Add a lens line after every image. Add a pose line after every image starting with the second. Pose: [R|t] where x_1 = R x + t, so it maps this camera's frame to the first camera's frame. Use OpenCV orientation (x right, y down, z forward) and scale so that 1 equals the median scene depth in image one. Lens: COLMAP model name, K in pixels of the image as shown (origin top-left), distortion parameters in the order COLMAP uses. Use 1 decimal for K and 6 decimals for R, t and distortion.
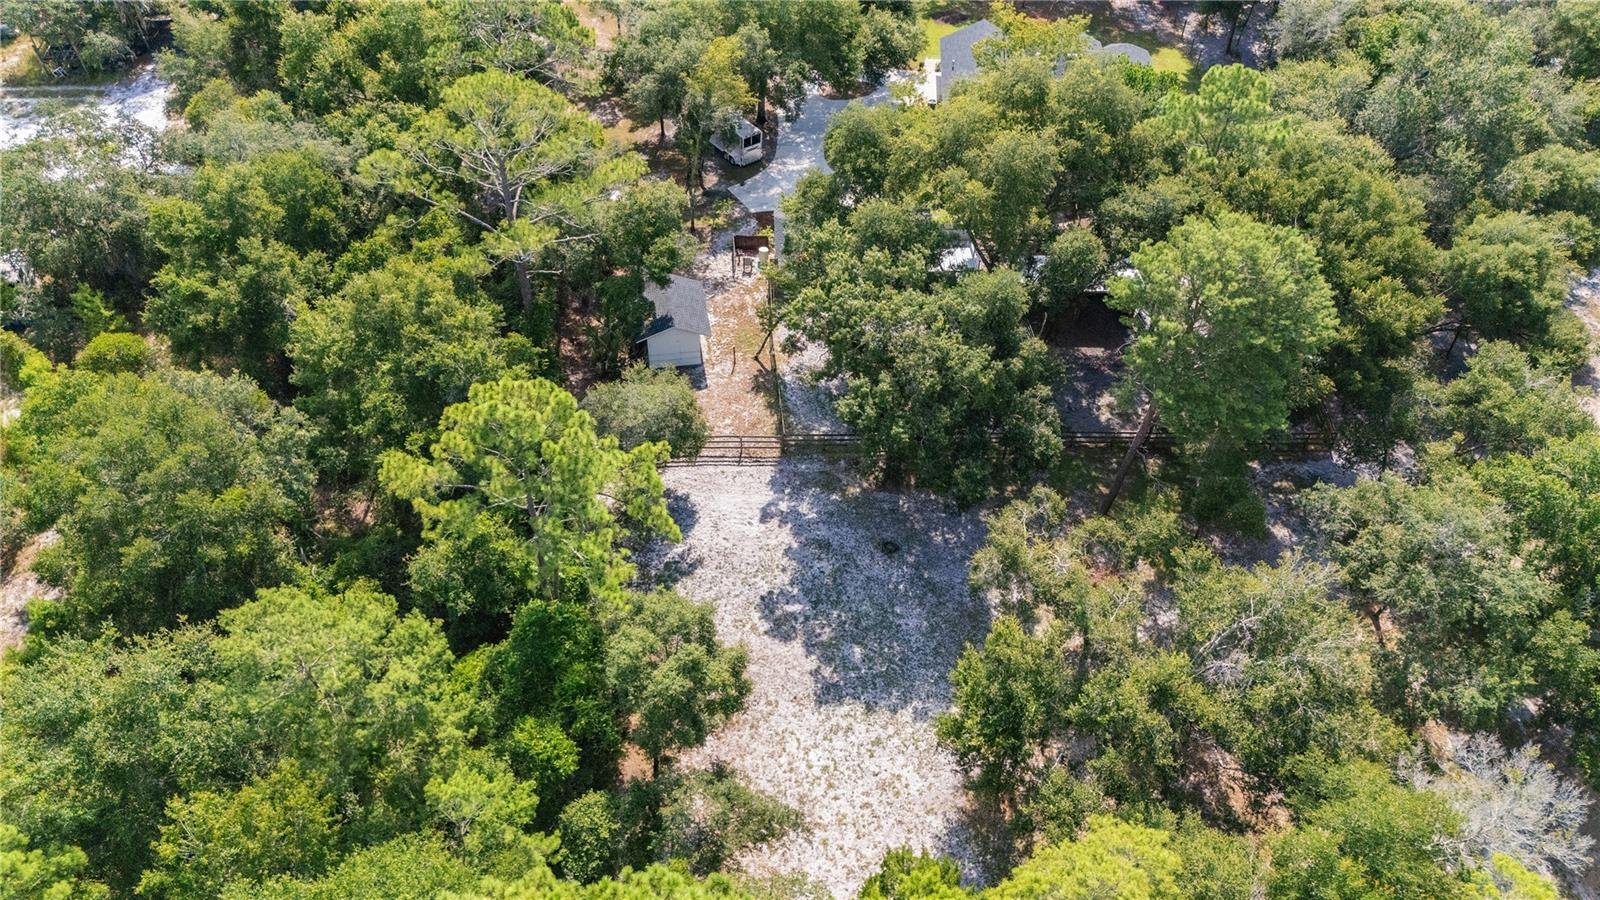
lens RADIAL K [[1153.2, 0, 797.9], [0, 1153.2, 451.7], [0, 0, 1]] dist [0.024834, -0.006896]
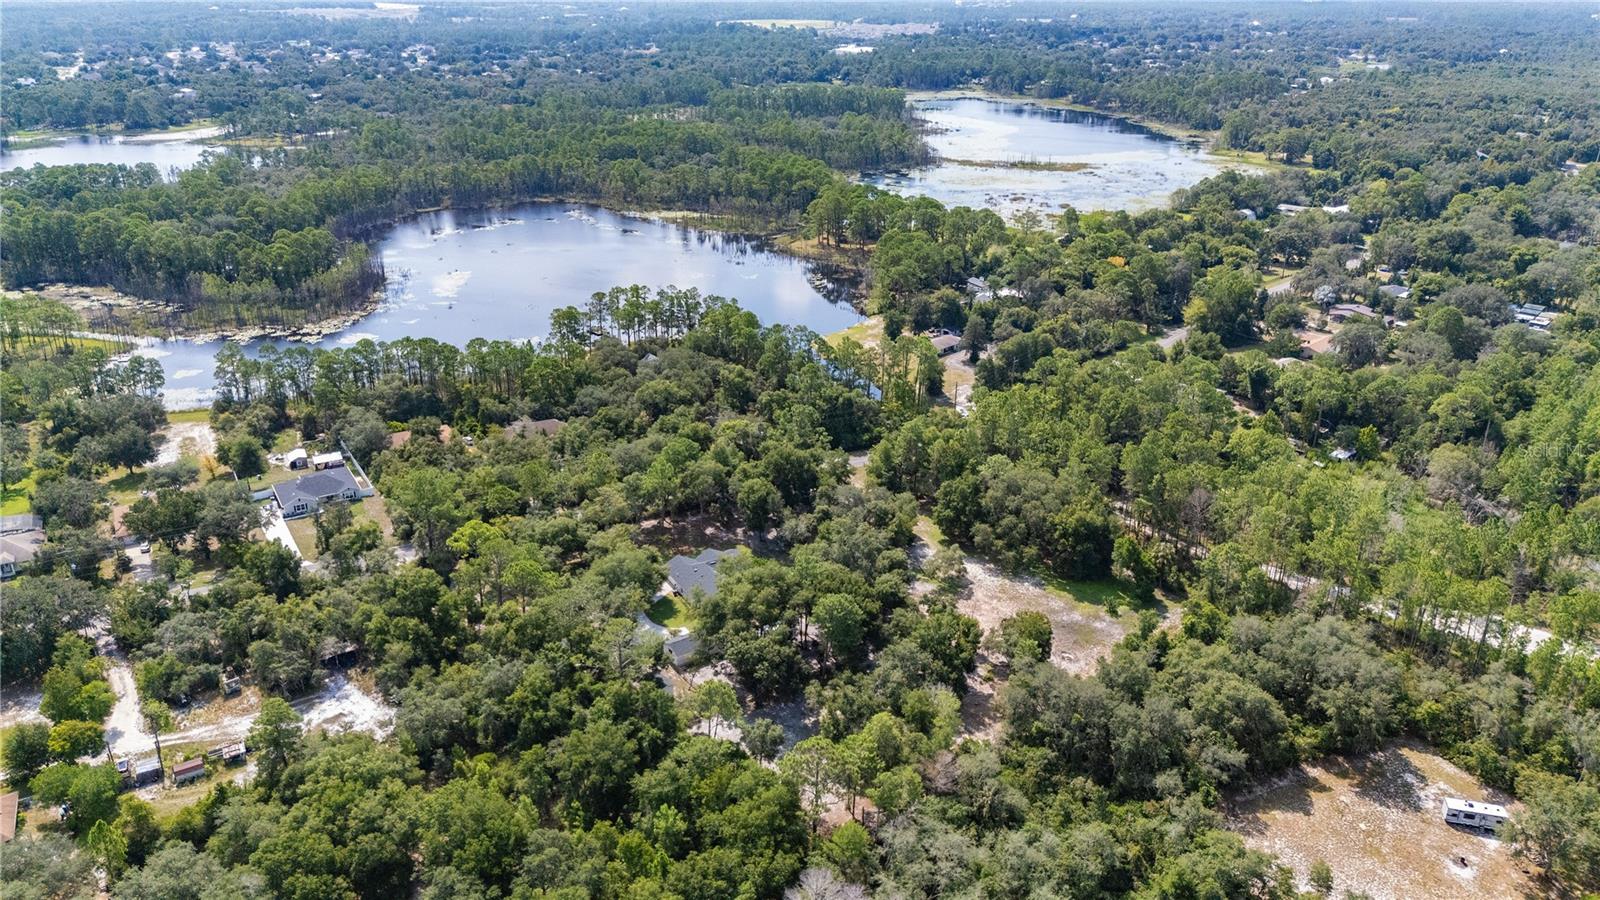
lens RADIAL K [[1153.2, 0, 797.9], [0, 1153.2, 449.1], [0, 0, 1]] dist [0.024834, -0.006896]
pose [[0.840658, -0.206834, 0.500513, -1.337707], [0.378832, 0.885038, -0.270546, 0.318014], [-0.387015, 0.417047, 0.822369, -2.021440]]
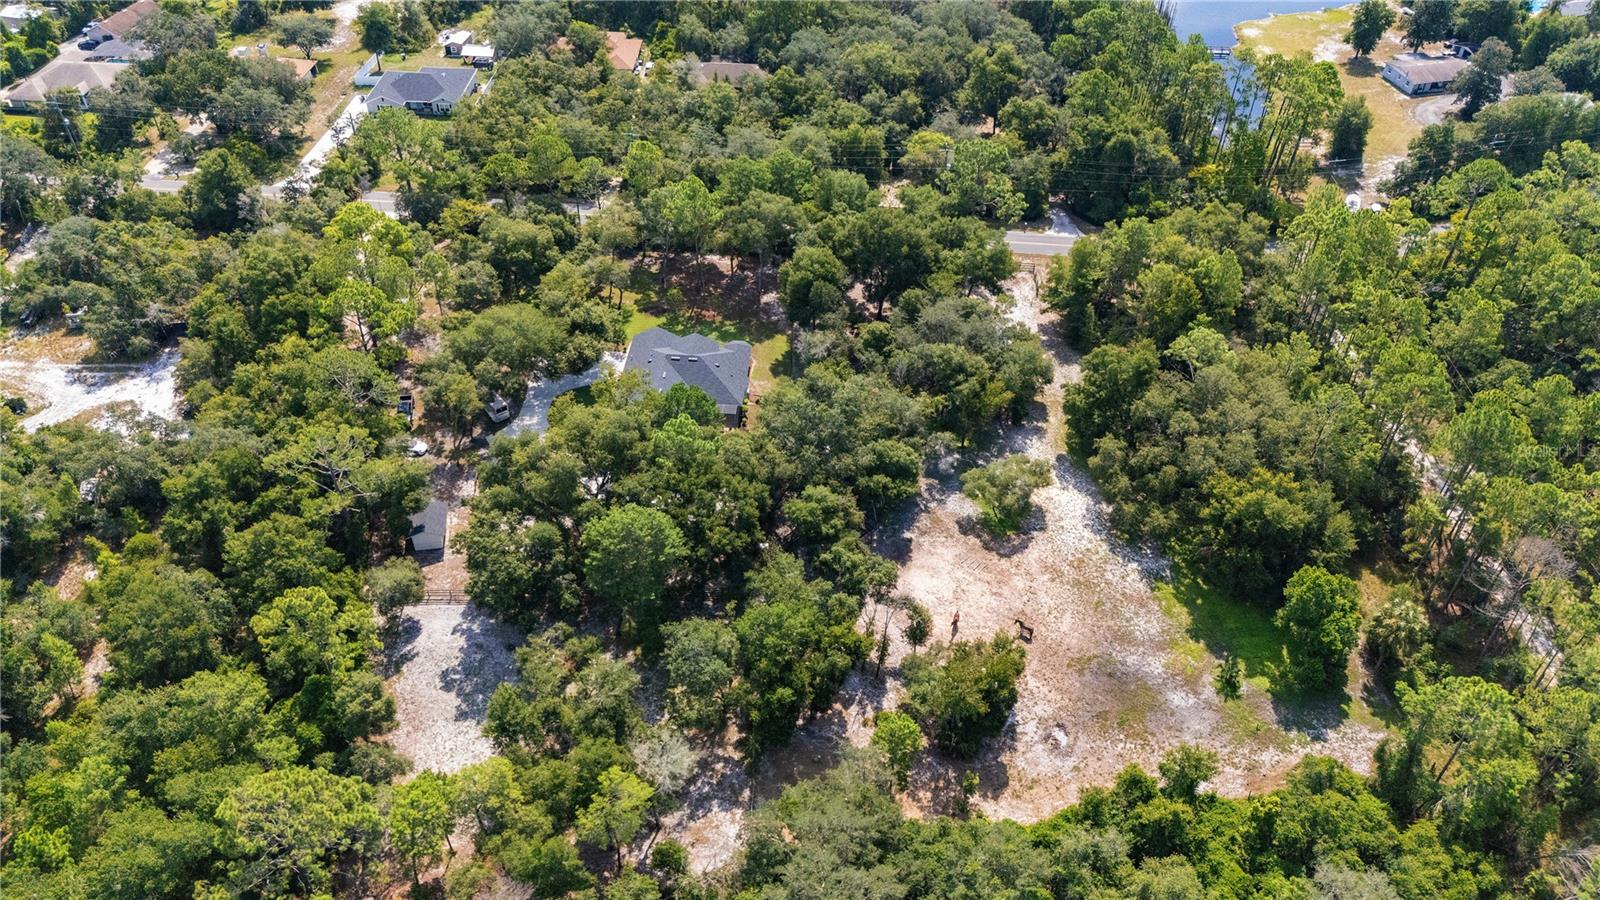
lens RADIAL K [[1153.2, 0, 802.5], [0, 1153.2, 450.1], [0, 0, 1]] dist [0.024834, -0.006896]
pose [[0.999967, 0.006114, -0.005331, 0.646898], [-0.006343, 0.999012, -0.043987, -0.193771], [0.005057, 0.044020, 0.999018, -1.158851]]
